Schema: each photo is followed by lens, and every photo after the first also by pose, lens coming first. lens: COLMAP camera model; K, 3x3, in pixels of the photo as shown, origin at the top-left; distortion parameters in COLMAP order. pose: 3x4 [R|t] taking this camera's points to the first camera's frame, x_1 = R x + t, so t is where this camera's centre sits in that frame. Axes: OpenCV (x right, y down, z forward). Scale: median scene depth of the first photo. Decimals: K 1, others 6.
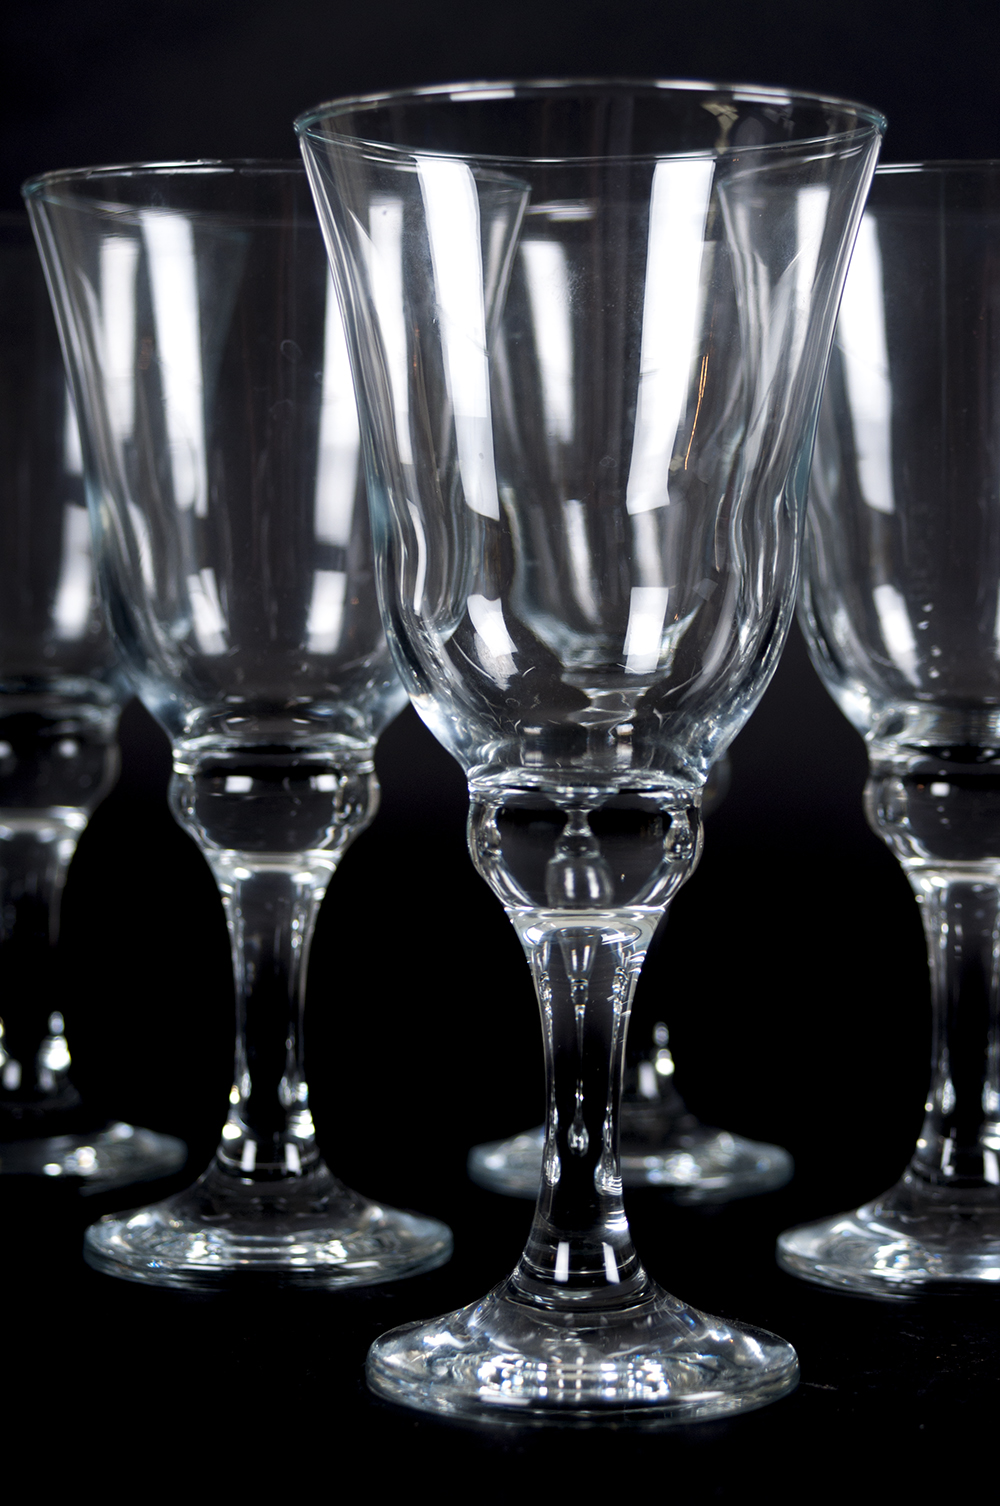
lens RADIAL K [[3924.1, 0, 502.8], [0, 3924.1, 745.4], [0, 0, 1]] dist [0.374833, 0.000000]
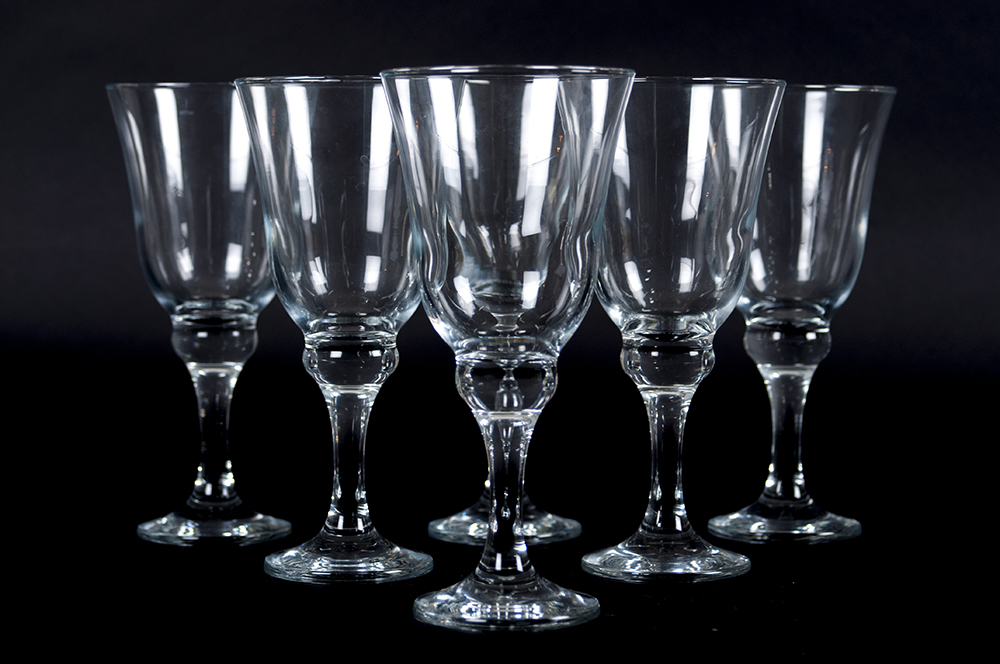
lens RADIAL K [[2605.7, 0, 459.4], [0, 2605.7, 321.9], [0, 0, 1]] dist [0.374833, 0.000000]
pose [[0.998703, -0.009487, 0.050016, -0.071472], [0.008783, 0.999860, 0.014274, -0.028350], [-0.050145, -0.013816, 0.998646, -0.457070]]
